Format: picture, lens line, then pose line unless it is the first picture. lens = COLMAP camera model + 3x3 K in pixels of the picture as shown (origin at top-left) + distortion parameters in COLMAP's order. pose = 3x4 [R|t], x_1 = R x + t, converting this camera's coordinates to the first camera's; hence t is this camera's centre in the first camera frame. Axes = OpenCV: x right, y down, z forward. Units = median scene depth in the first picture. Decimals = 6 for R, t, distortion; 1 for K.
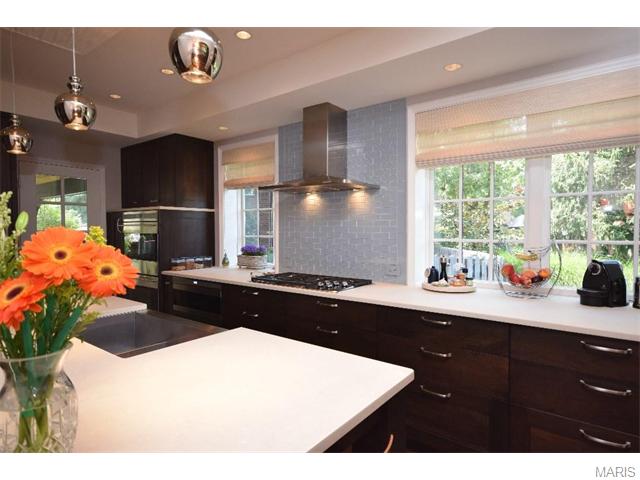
lens RADIAL K [[365.9, 0, 320.0], [0, 365.9, 240.0], [0, 0, 1]] dist [0.001448, 0.000141]
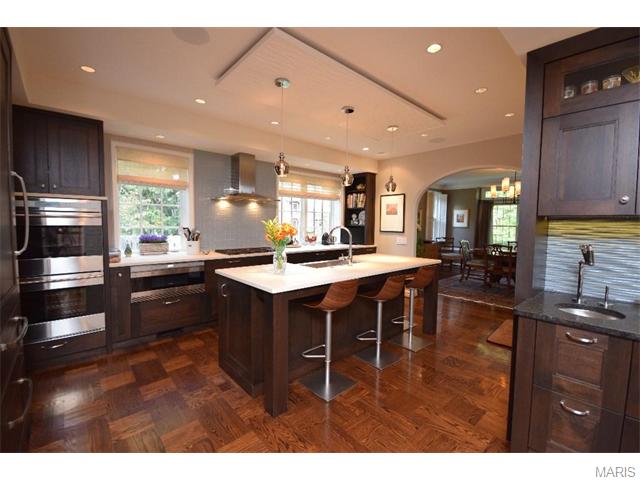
lens RADIAL K [[285.1, 0, 320.0], [0, 285.1, 240.0], [0, 0, 1]] dist [-0.000092, -0.000059]
pose [[0.183224, -0.053823, 0.981597, -1.678247], [0.019417, 0.998503, 0.051126, -0.010863], [-0.982879, 0.009692, 0.183995, 0.486942]]
